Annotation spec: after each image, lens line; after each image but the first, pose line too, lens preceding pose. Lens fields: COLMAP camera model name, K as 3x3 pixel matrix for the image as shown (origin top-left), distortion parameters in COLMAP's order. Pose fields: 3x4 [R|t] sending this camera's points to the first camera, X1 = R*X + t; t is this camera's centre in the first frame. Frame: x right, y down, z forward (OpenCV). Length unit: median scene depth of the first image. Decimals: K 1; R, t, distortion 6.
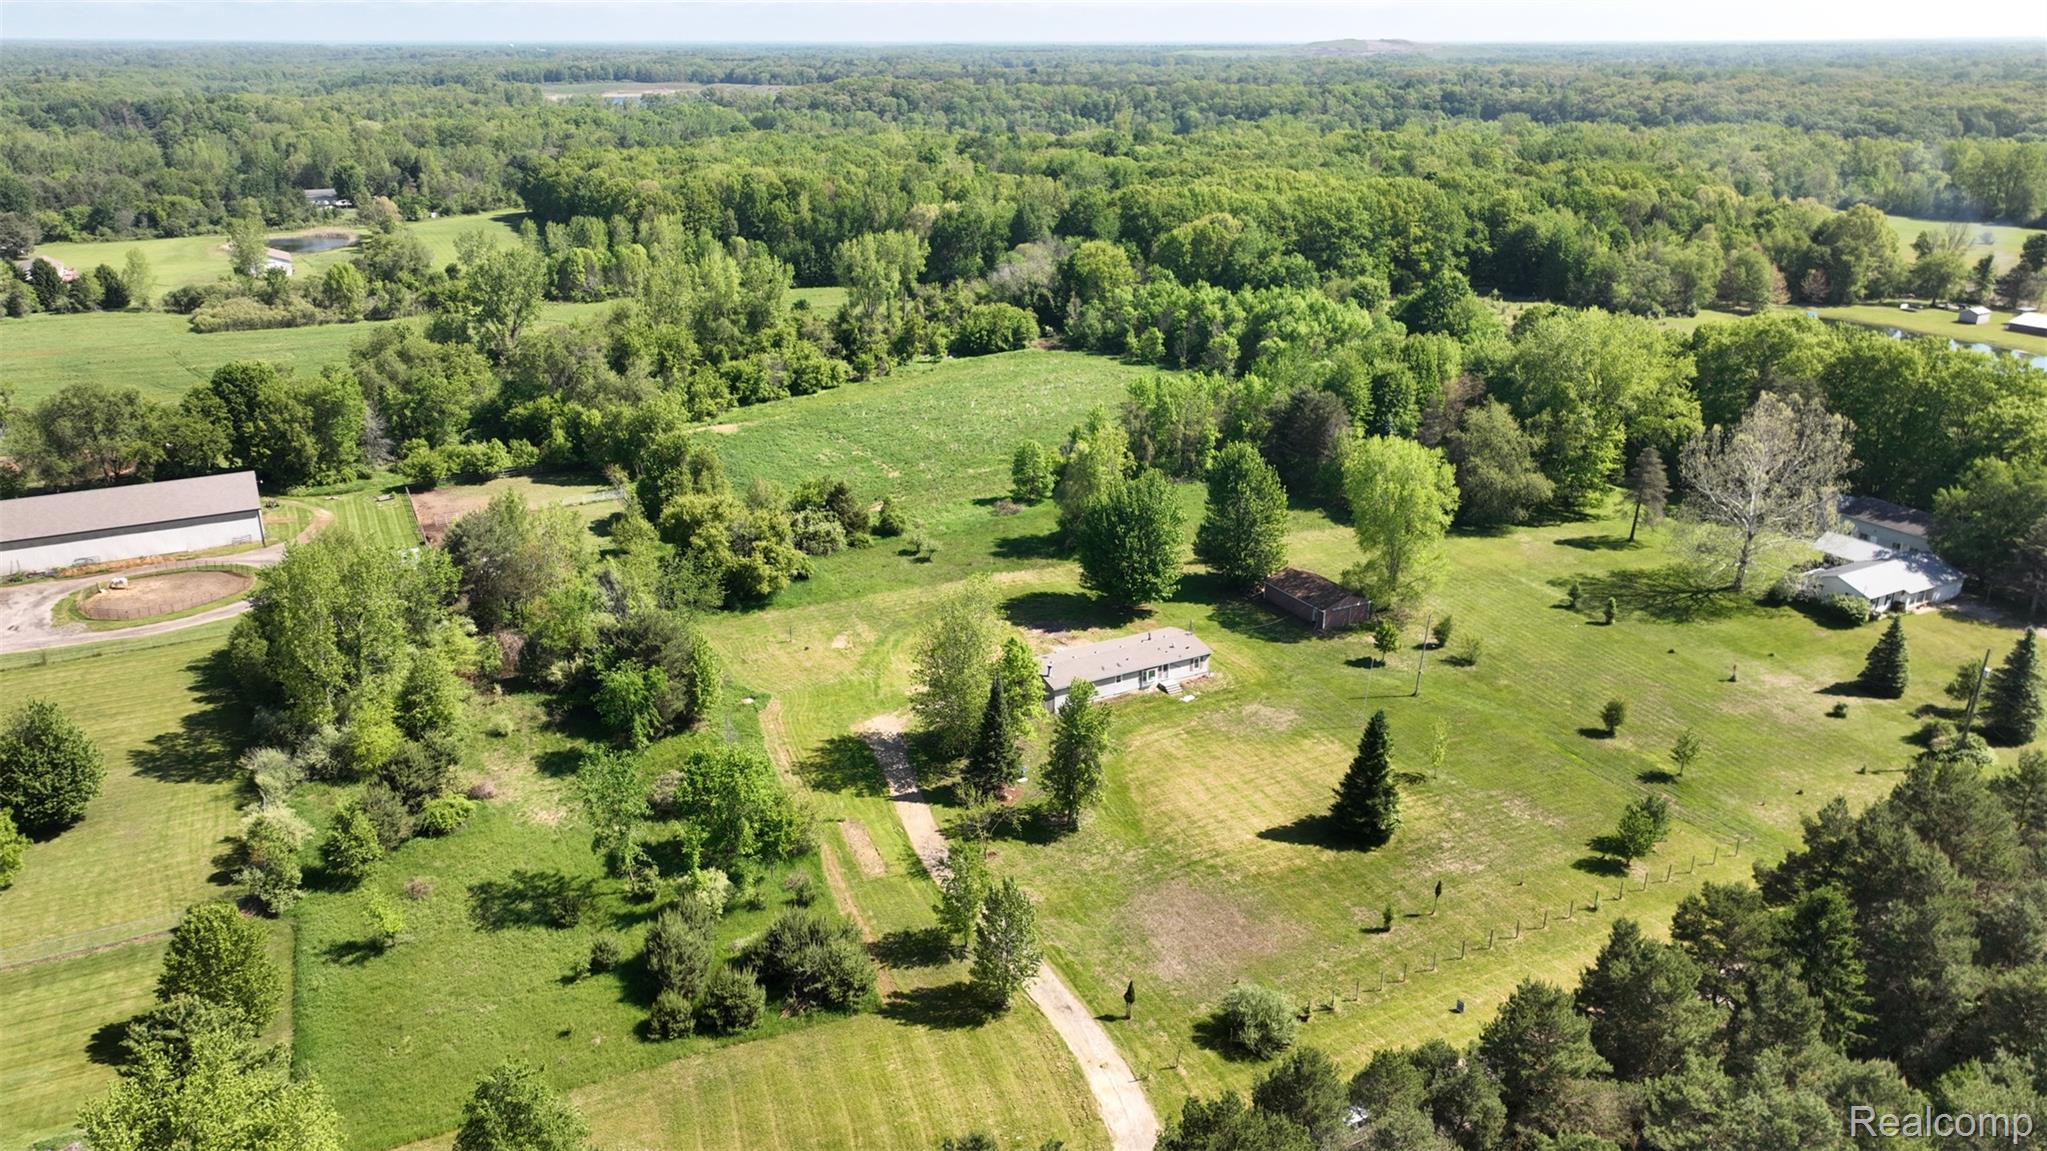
lens RADIAL K [[1442.6, 0, 1023.5], [0, 1442.6, 575.5], [0, 0, 1]] dist [0.003234, 0.013907]
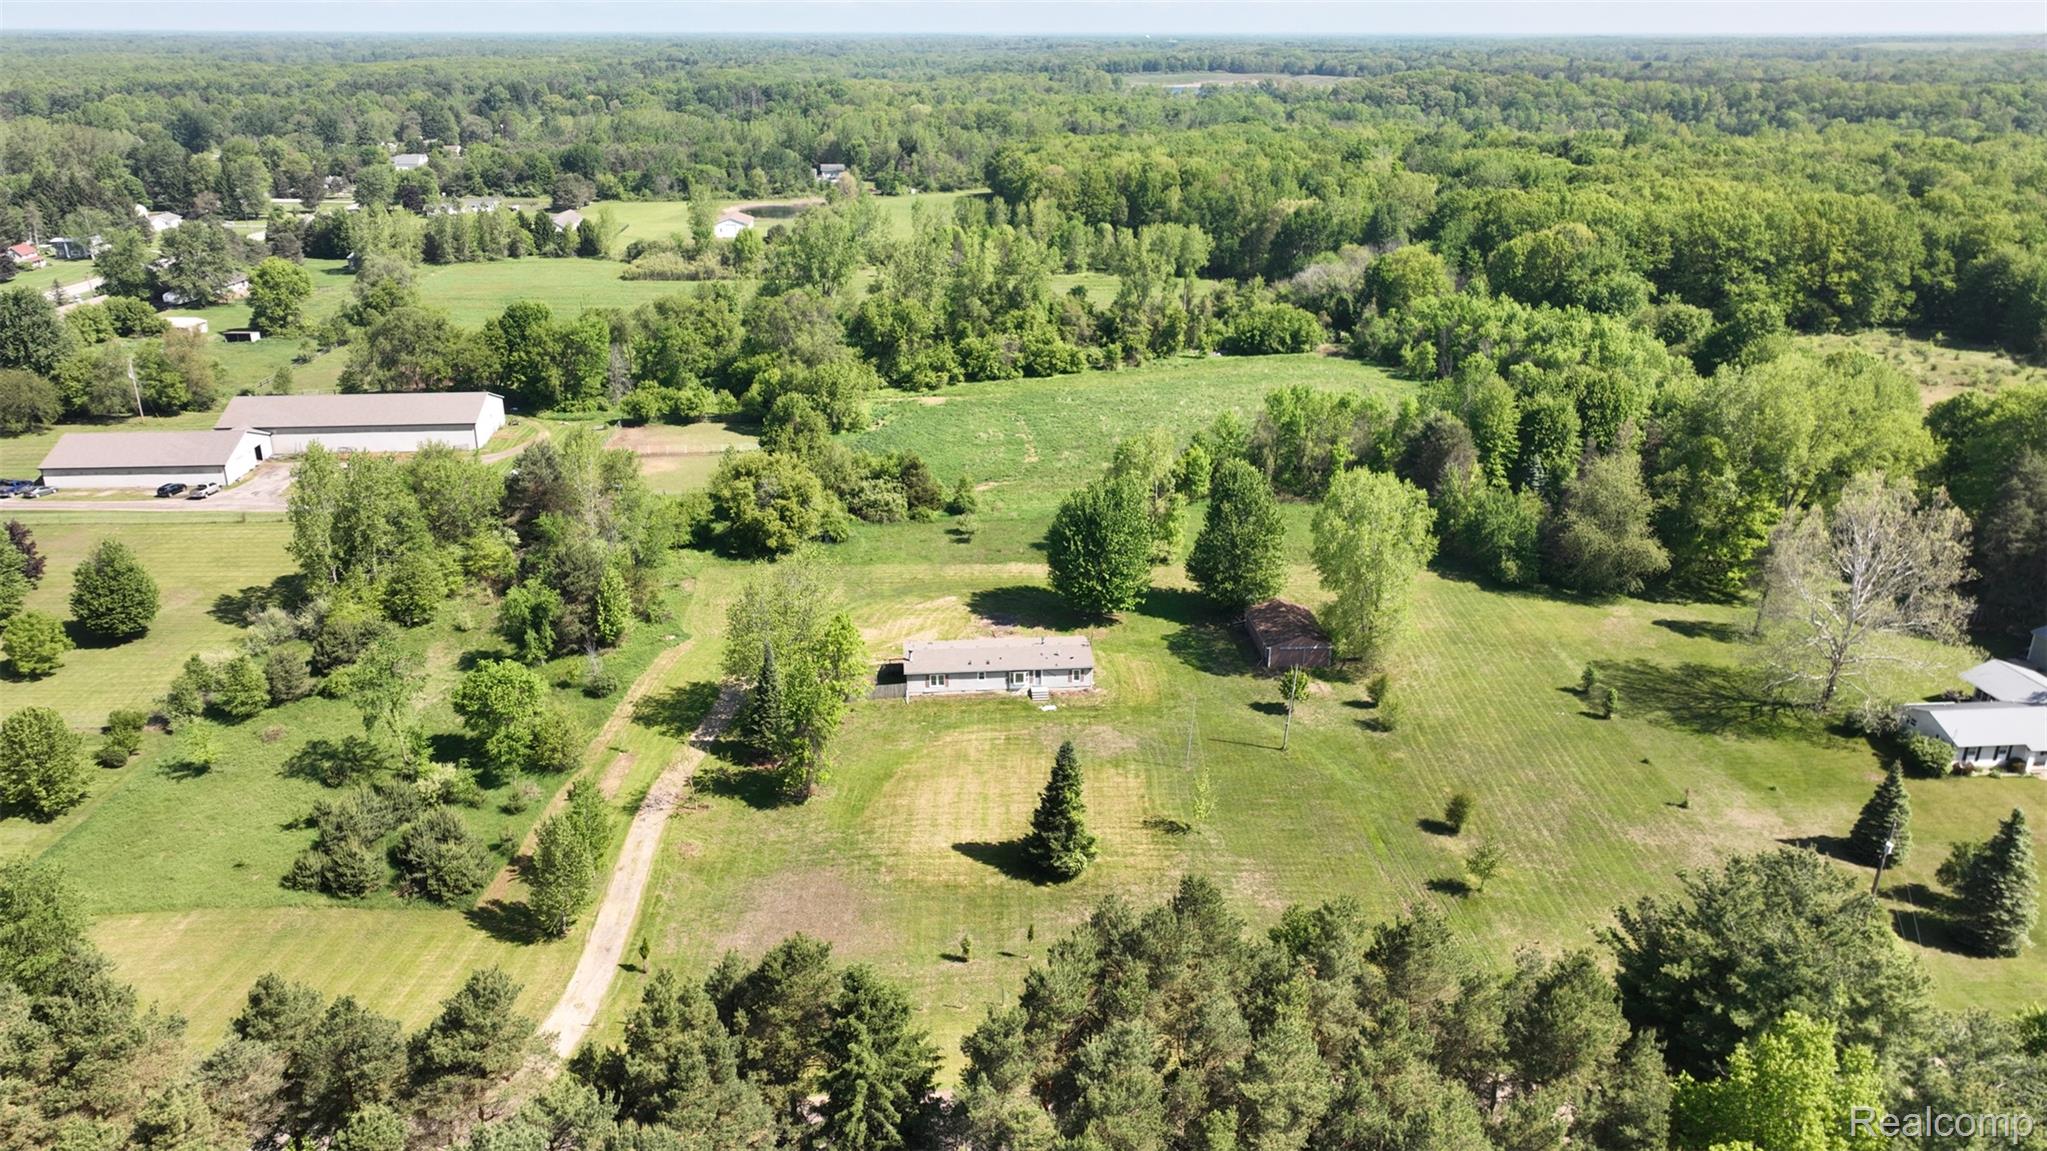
lens RADIAL K [[1442.6, 0, 1023.5], [0, 1442.6, 575.5], [0, 0, 1]] dist [0.003234, 0.013907]
pose [[0.915423, 0.144065, -0.375826, 0.387709], [-0.142147, 0.989296, 0.032990, -0.028374], [0.376556, 0.023223, 0.926103, 0.076205]]
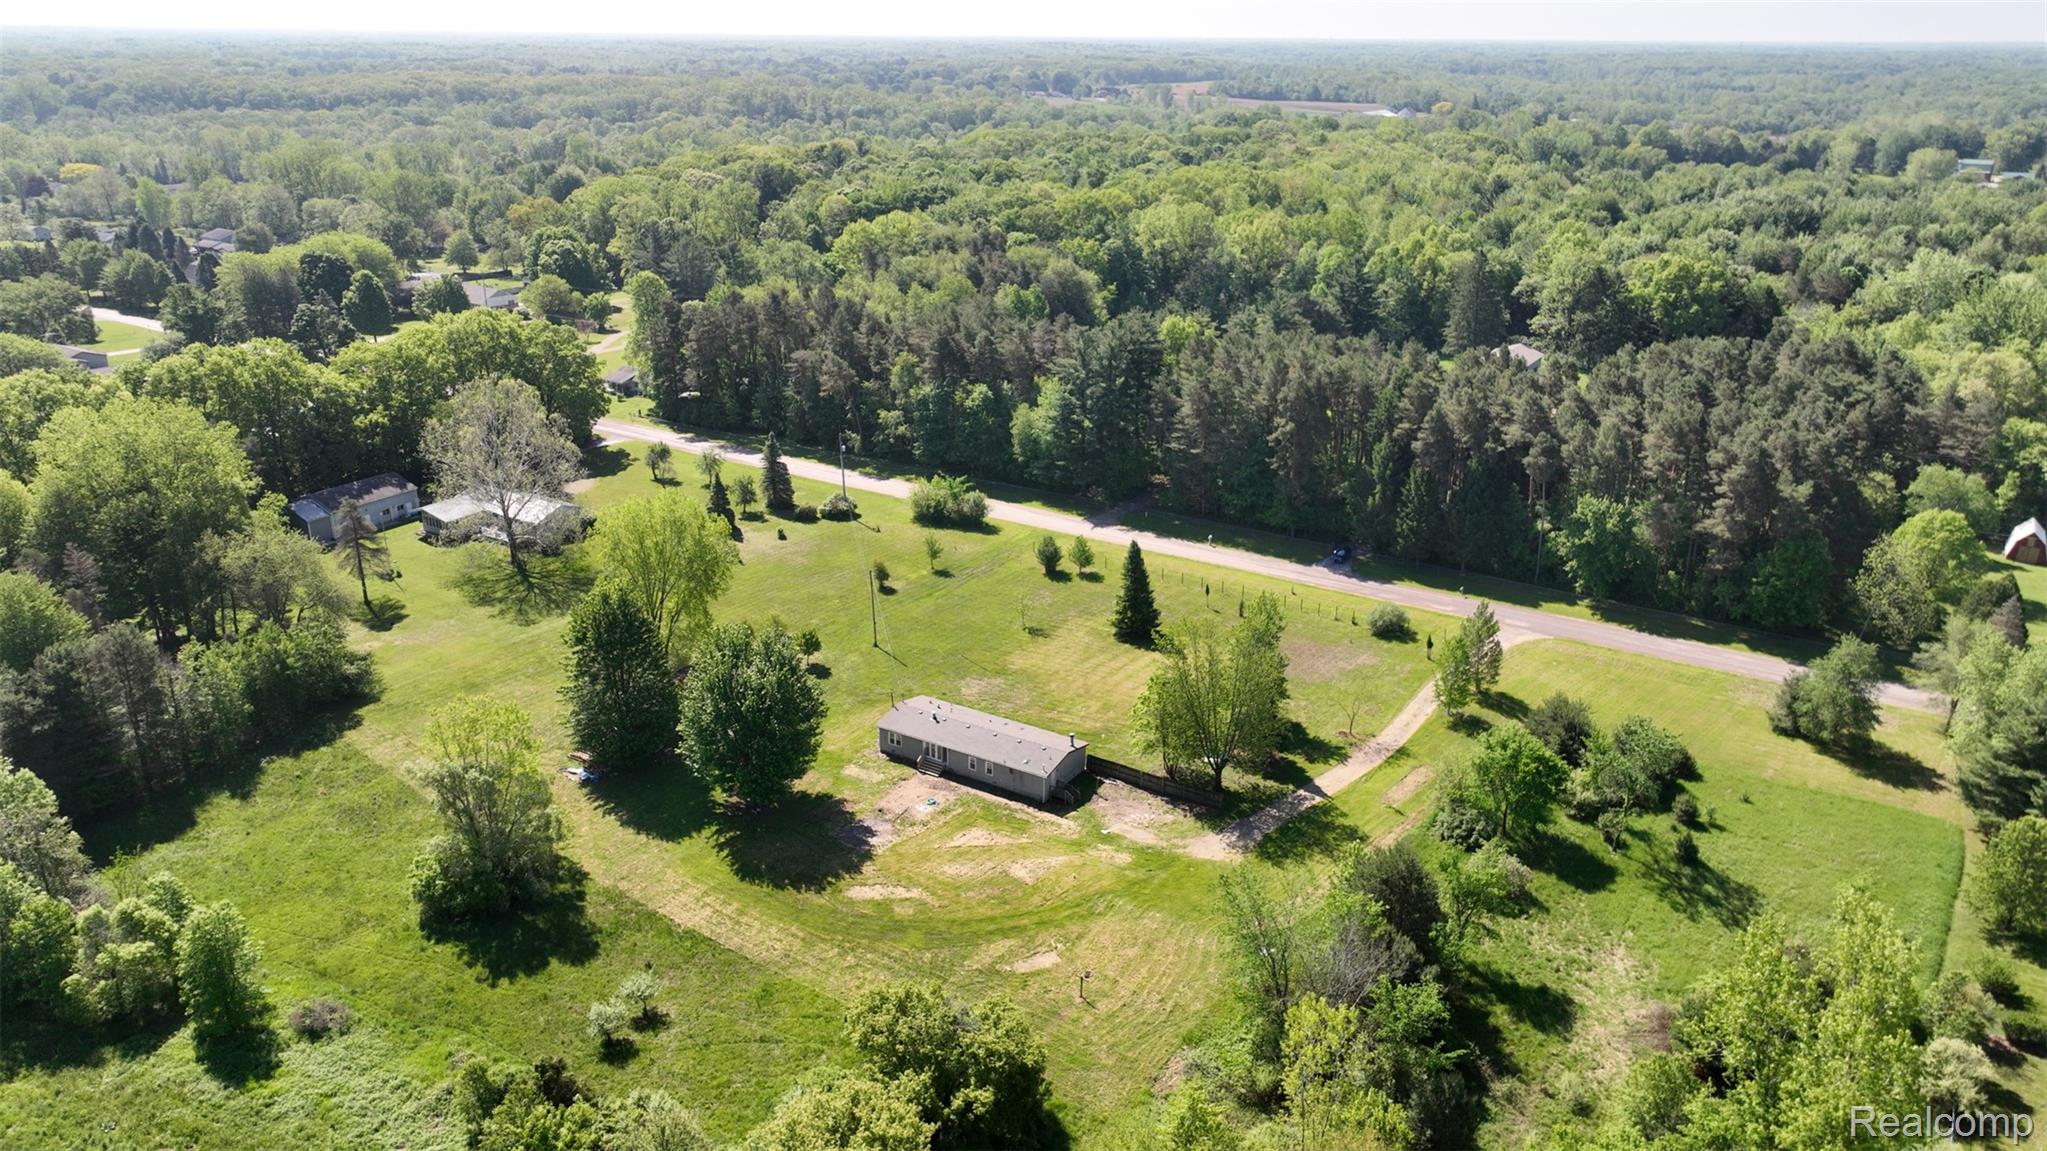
lens RADIAL K [[1442.6, 0, 1023.5], [0, 1442.6, 575.5], [0, 0, 1]] dist [0.003234, 0.013907]
pose [[-0.487859, -0.312958, 0.814893, -0.577781], [0.297916, 0.817781, 0.492423, -0.407773], [-0.820512, 0.483003, -0.305727, 1.053950]]
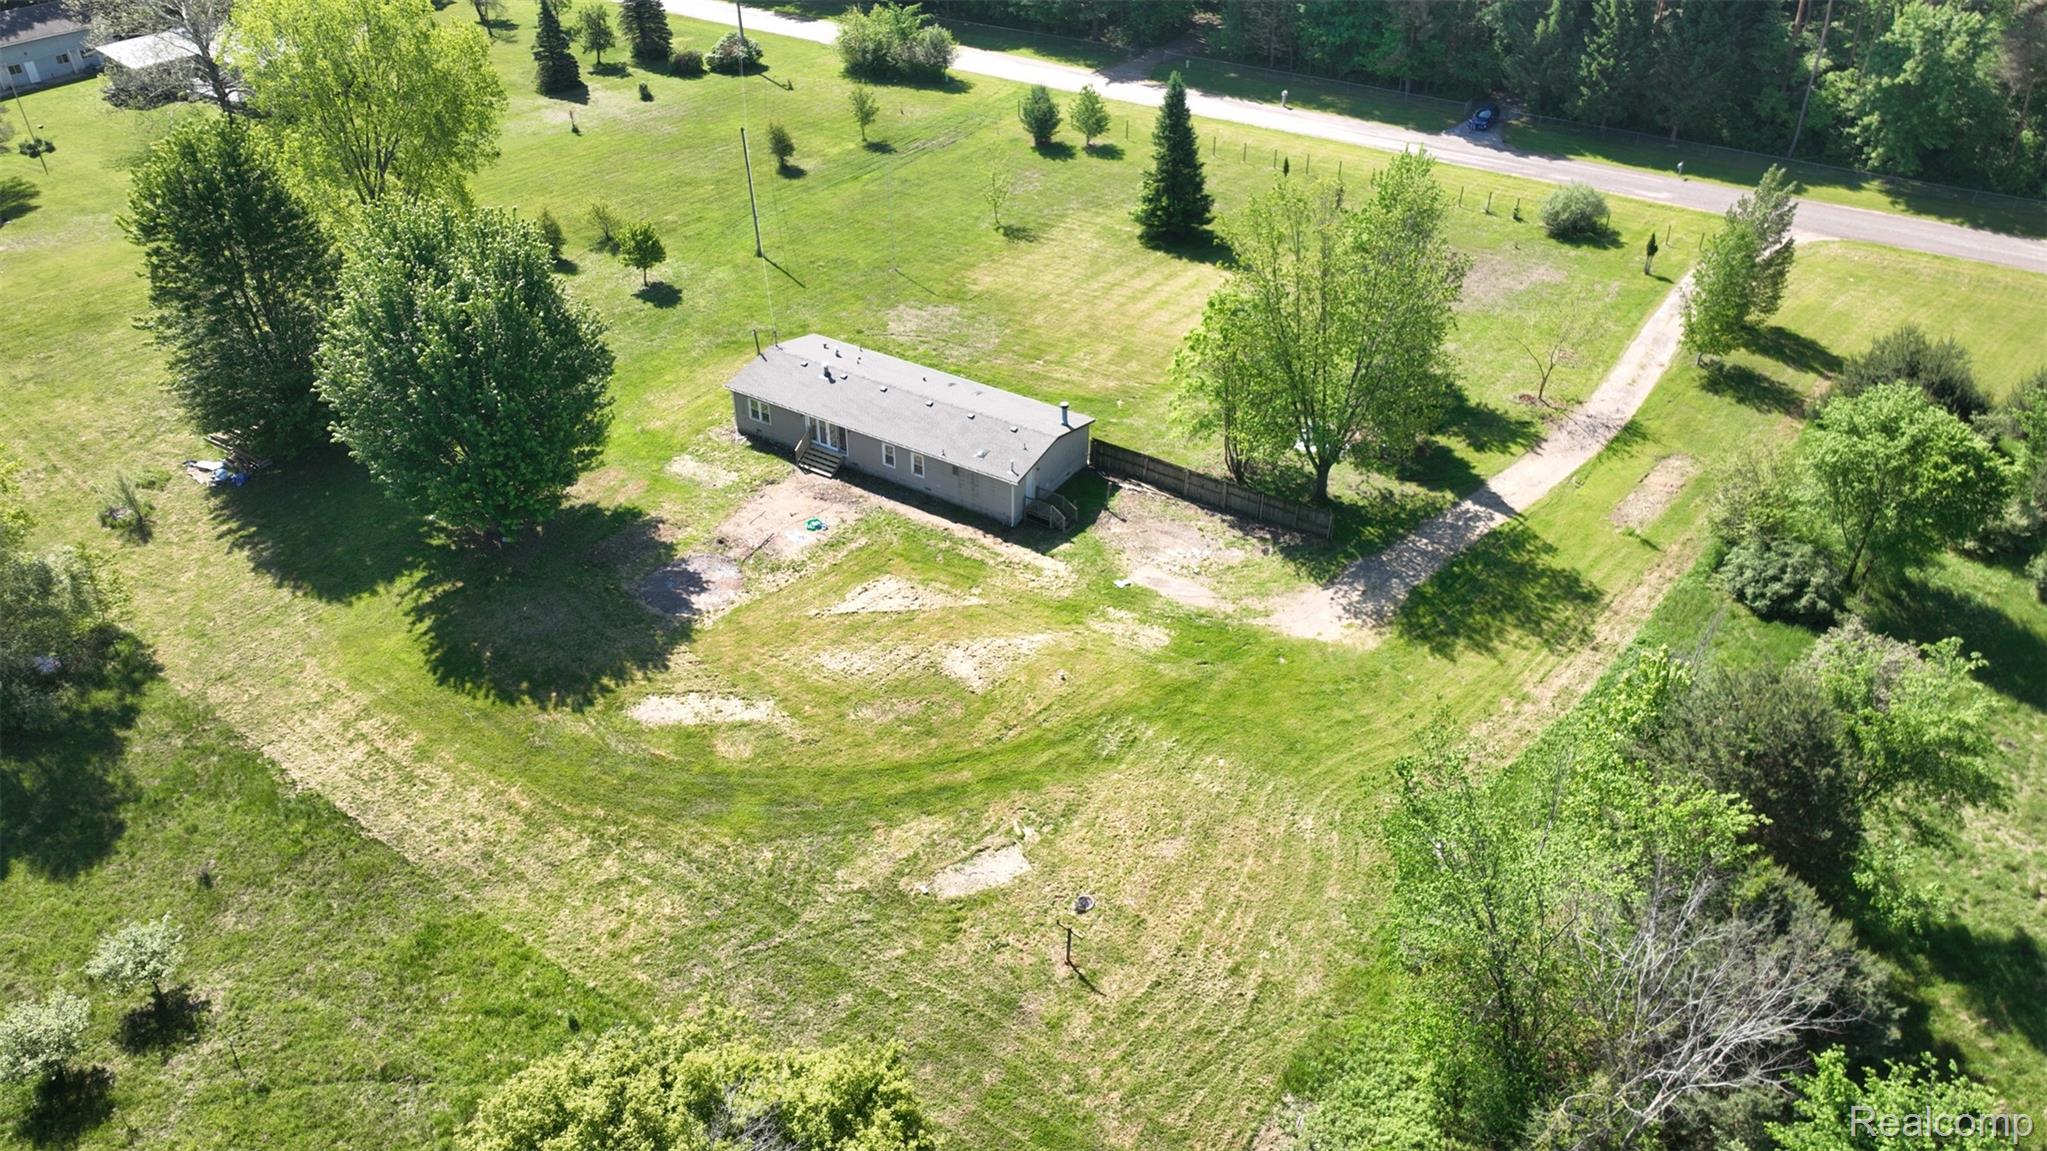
lens RADIAL K [[1442.6, 0, 1023.5], [0, 1442.6, 575.5], [0, 0, 1]] dist [0.003234, 0.013907]
pose [[-0.480536, -0.503901, 0.717753, -0.317501], [0.304357, 0.671747, 0.675369, -0.211020], [-0.822467, 0.542992, -0.169433, 0.948639]]
